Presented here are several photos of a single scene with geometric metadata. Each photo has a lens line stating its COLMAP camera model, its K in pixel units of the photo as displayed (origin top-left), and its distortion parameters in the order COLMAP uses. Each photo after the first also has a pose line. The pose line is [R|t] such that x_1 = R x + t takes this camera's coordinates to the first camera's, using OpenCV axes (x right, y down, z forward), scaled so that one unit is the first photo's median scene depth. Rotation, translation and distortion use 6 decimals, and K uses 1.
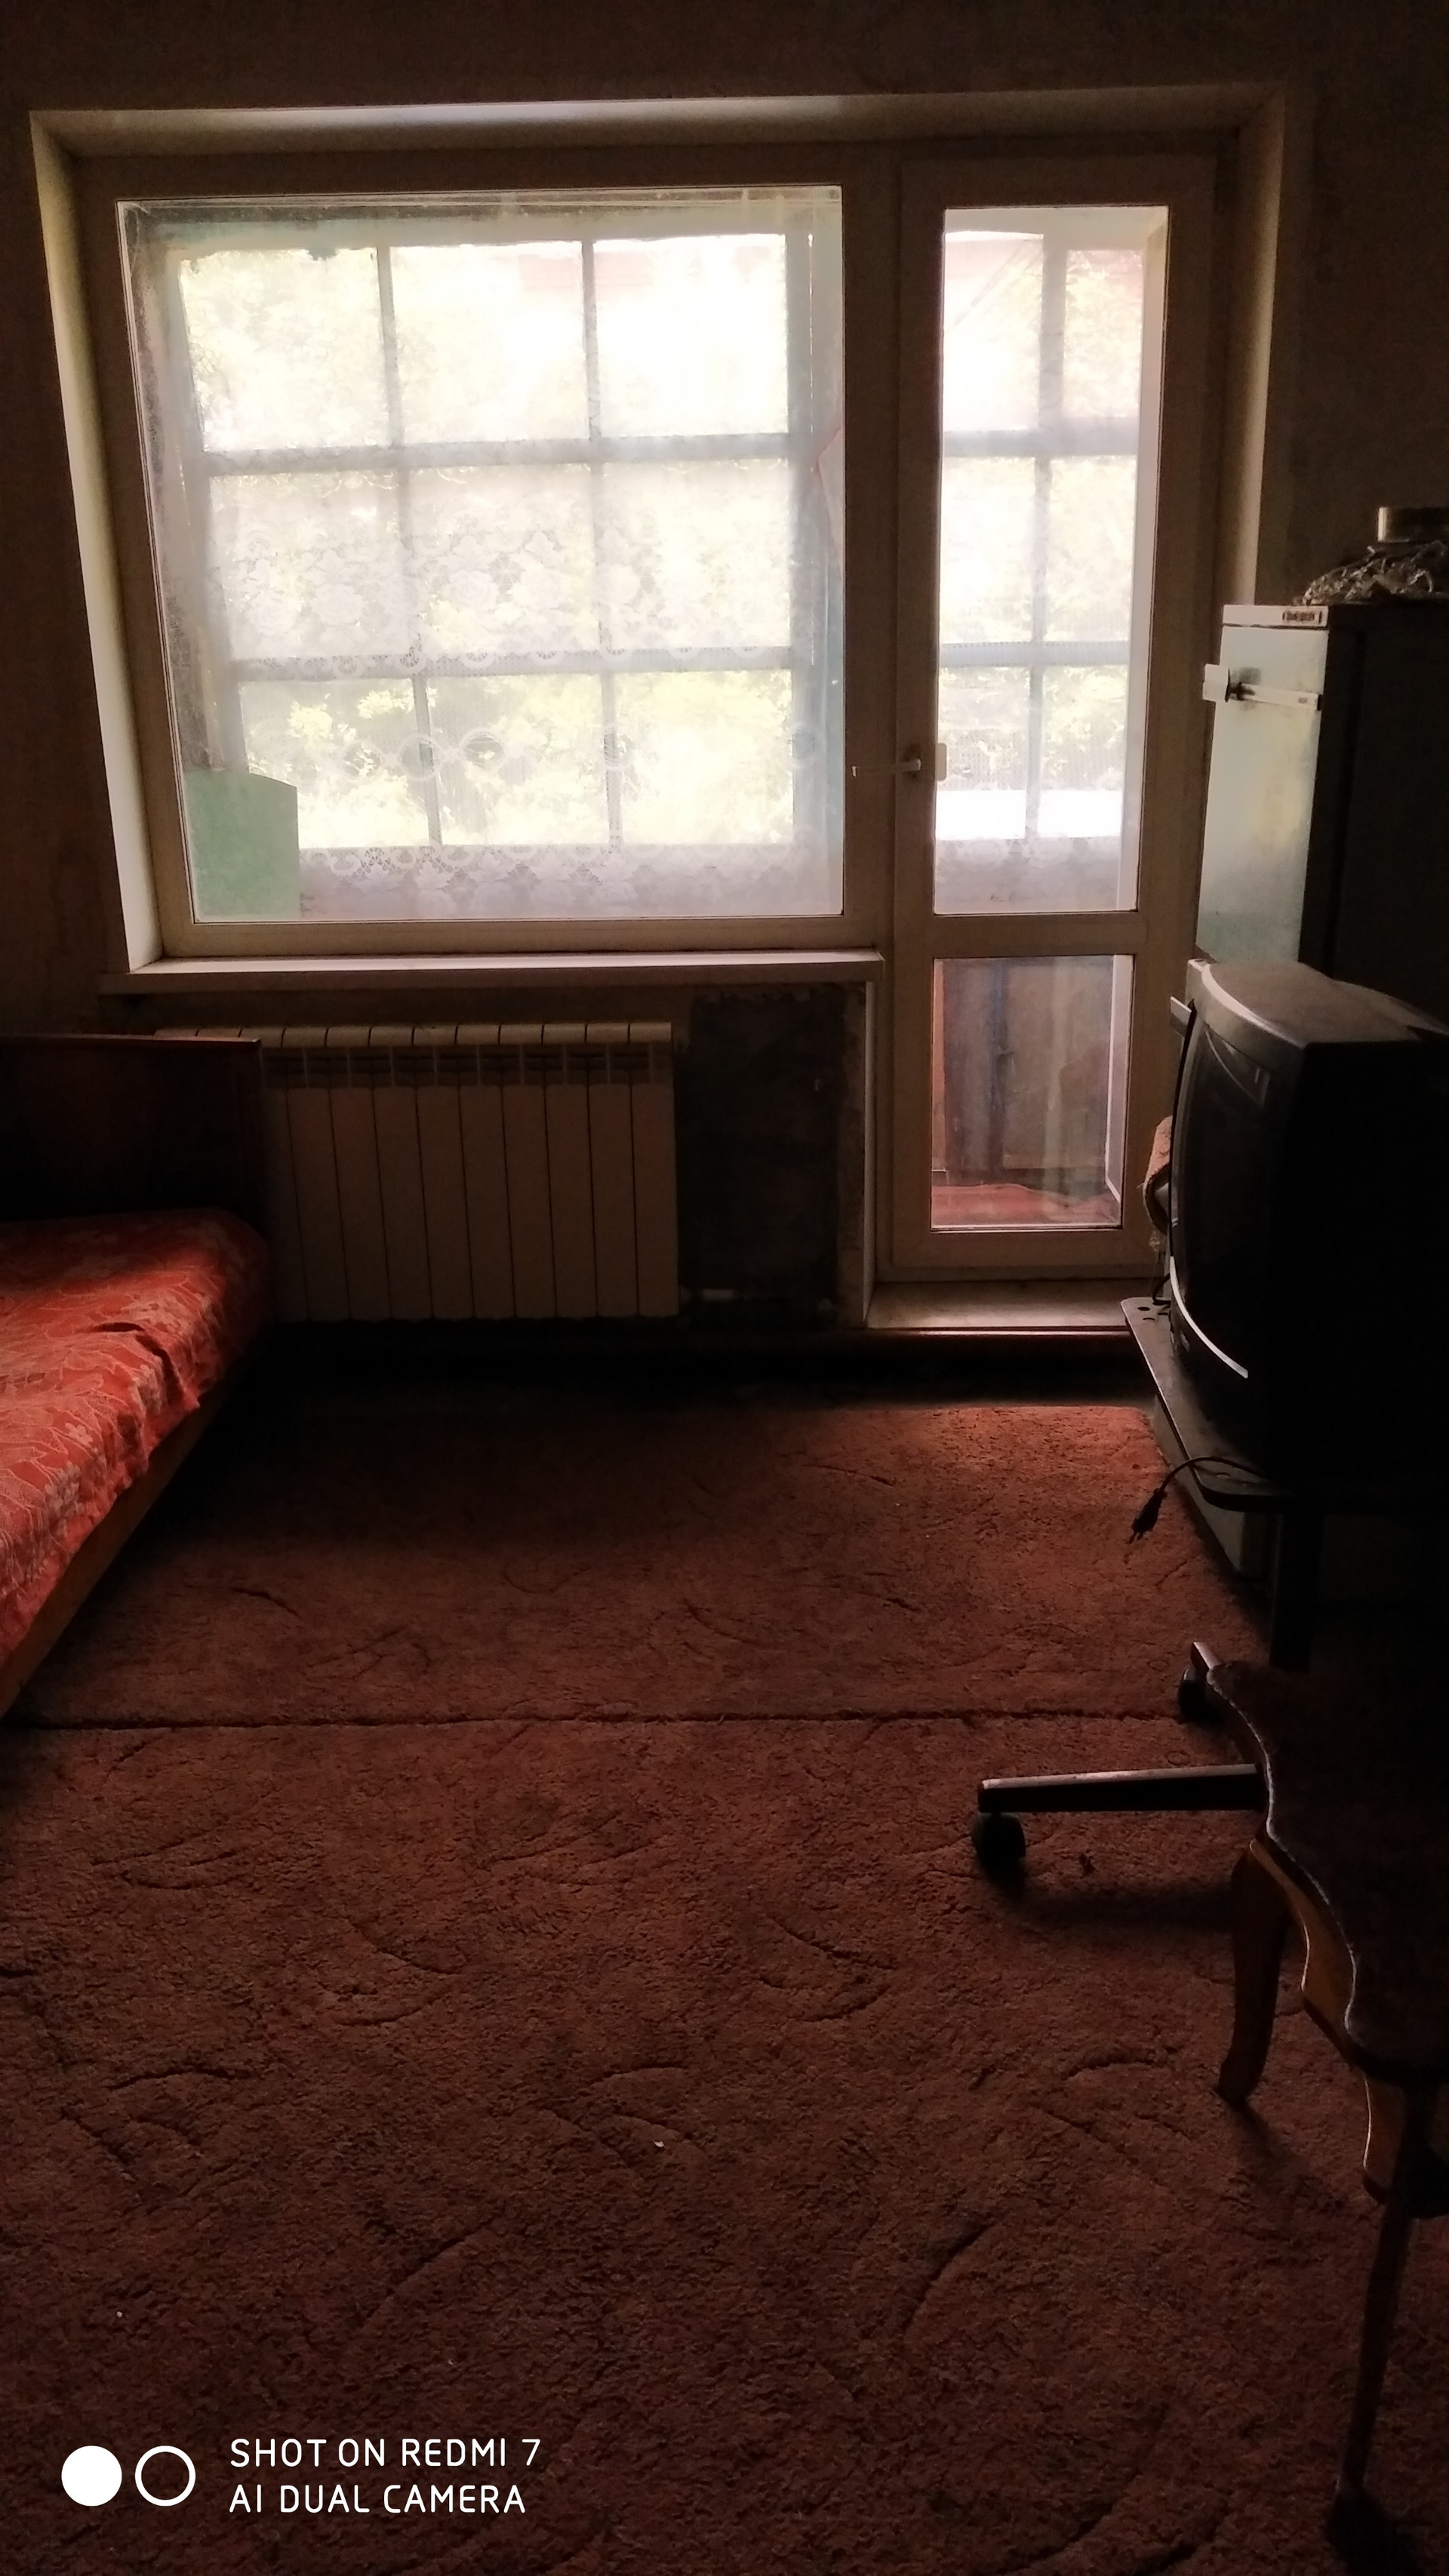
lens RADIAL K [[1950.3, 0, 734.4], [0, 1950.3, 1292.5], [0, 0, 1]] dist [0.073319, -0.142502]
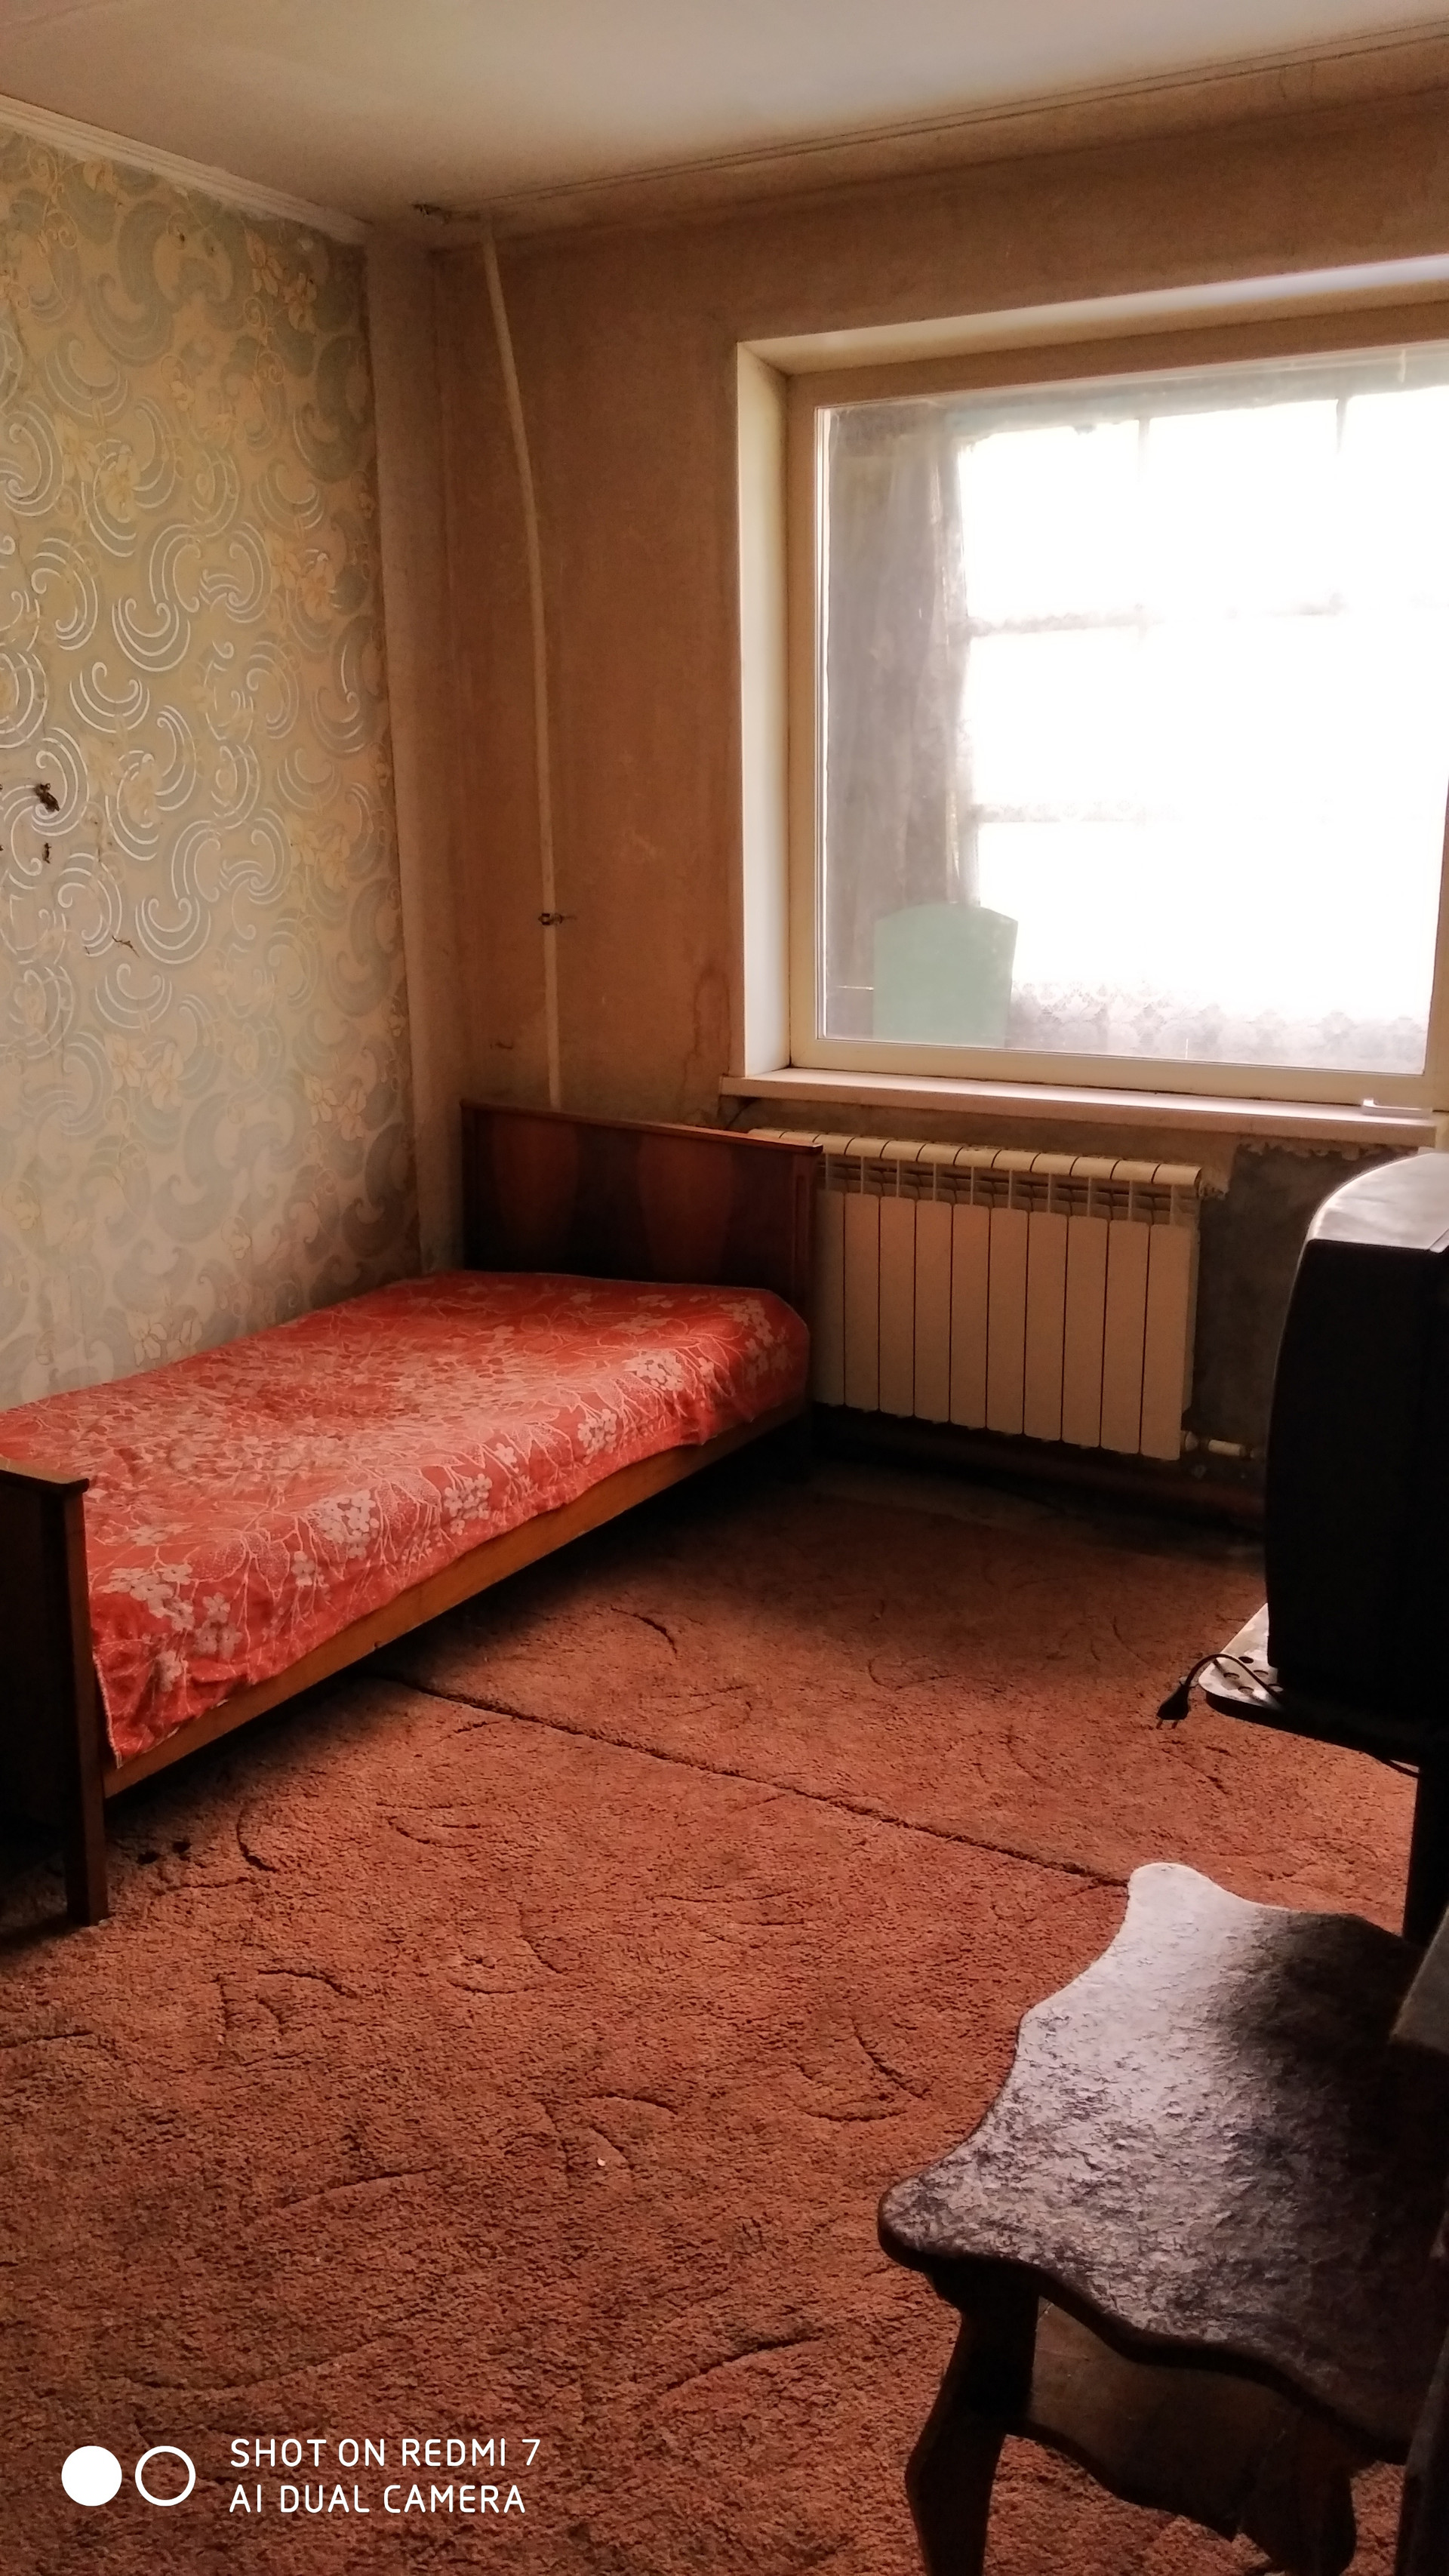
lens RADIAL K [[1950.3, 0, 734.4], [0, 1950.3, 1292.5], [0, 0, 1]] dist [0.073319, -0.142502]
pose [[0.874014, 0.134288, -0.466976, 0.338278], [-0.162585, 0.986479, -0.020619, -0.023051], [0.457893, 0.093944, 0.884029, 0.018605]]
